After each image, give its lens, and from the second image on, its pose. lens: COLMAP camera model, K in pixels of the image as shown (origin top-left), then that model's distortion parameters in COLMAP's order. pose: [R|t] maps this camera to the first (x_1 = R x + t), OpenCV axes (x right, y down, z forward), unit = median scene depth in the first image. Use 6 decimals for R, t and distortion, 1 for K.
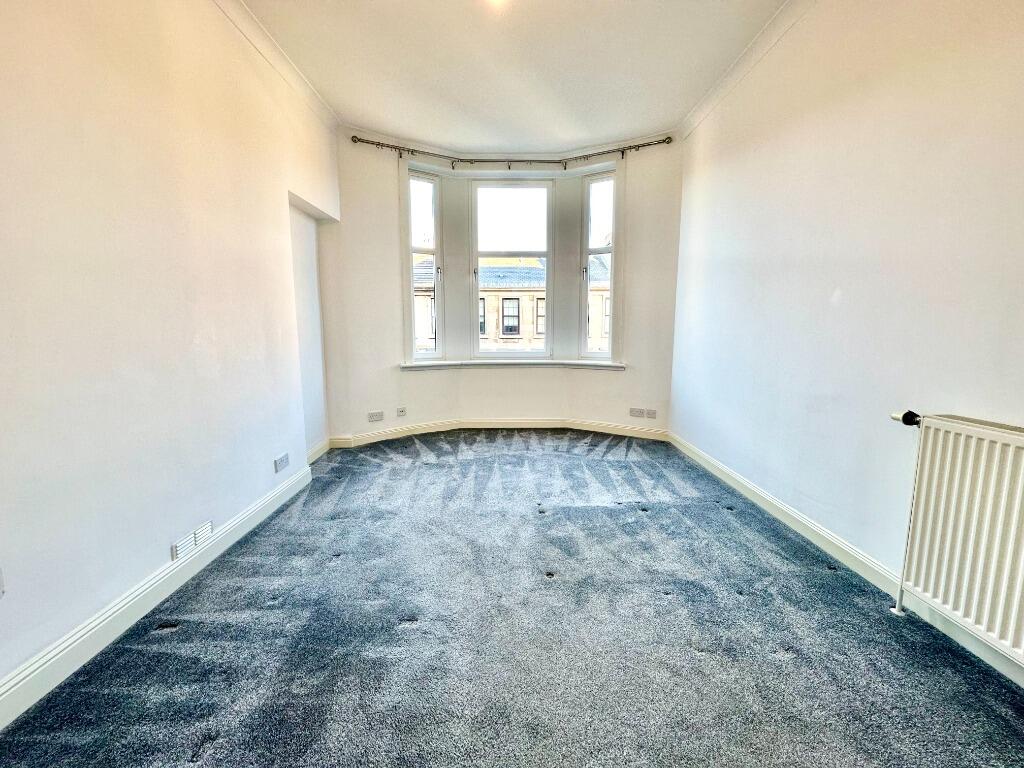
lens RADIAL K [[404.5, 0, 512.0], [0, 404.5, 384.0], [0, 0, 1]] dist [-0.002159, -0.000424]
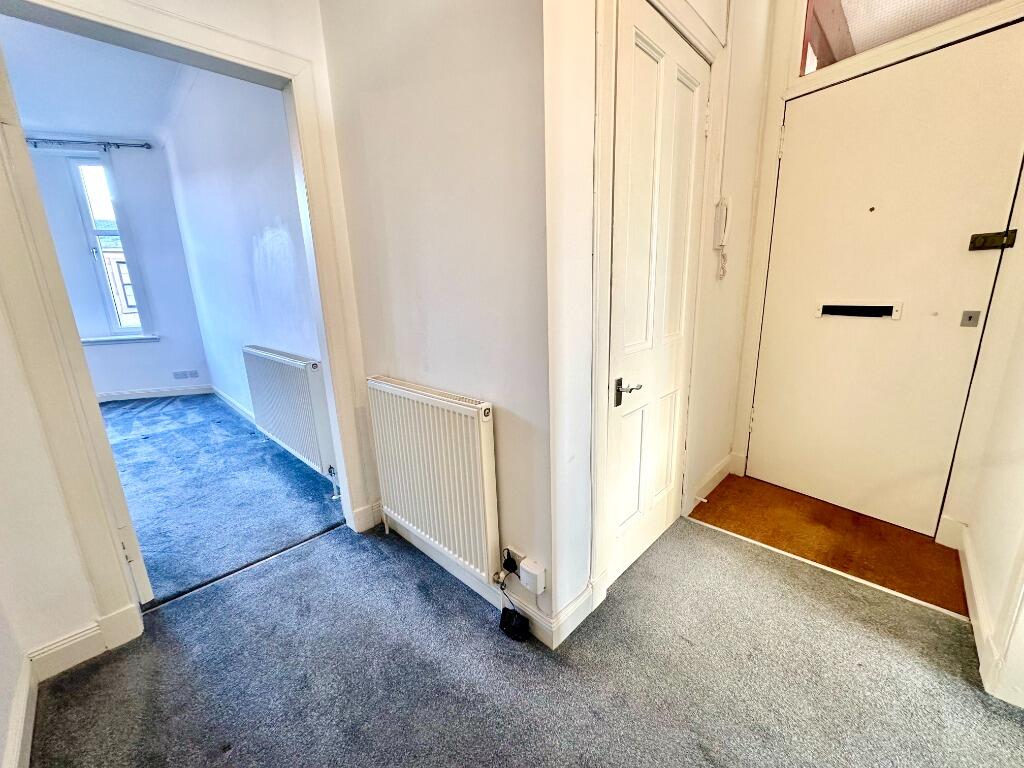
lens RADIAL K [[404.5, 0, 512.0], [0, 404.5, 384.0], [0, 0, 1]] dist [-0.002159, -0.000424]
pose [[0.710941, -0.183261, 0.678954, 0.219449], [0.123223, 0.982975, 0.136293, 0.063203], [-0.692372, -0.013234, 0.721420, -0.639250]]
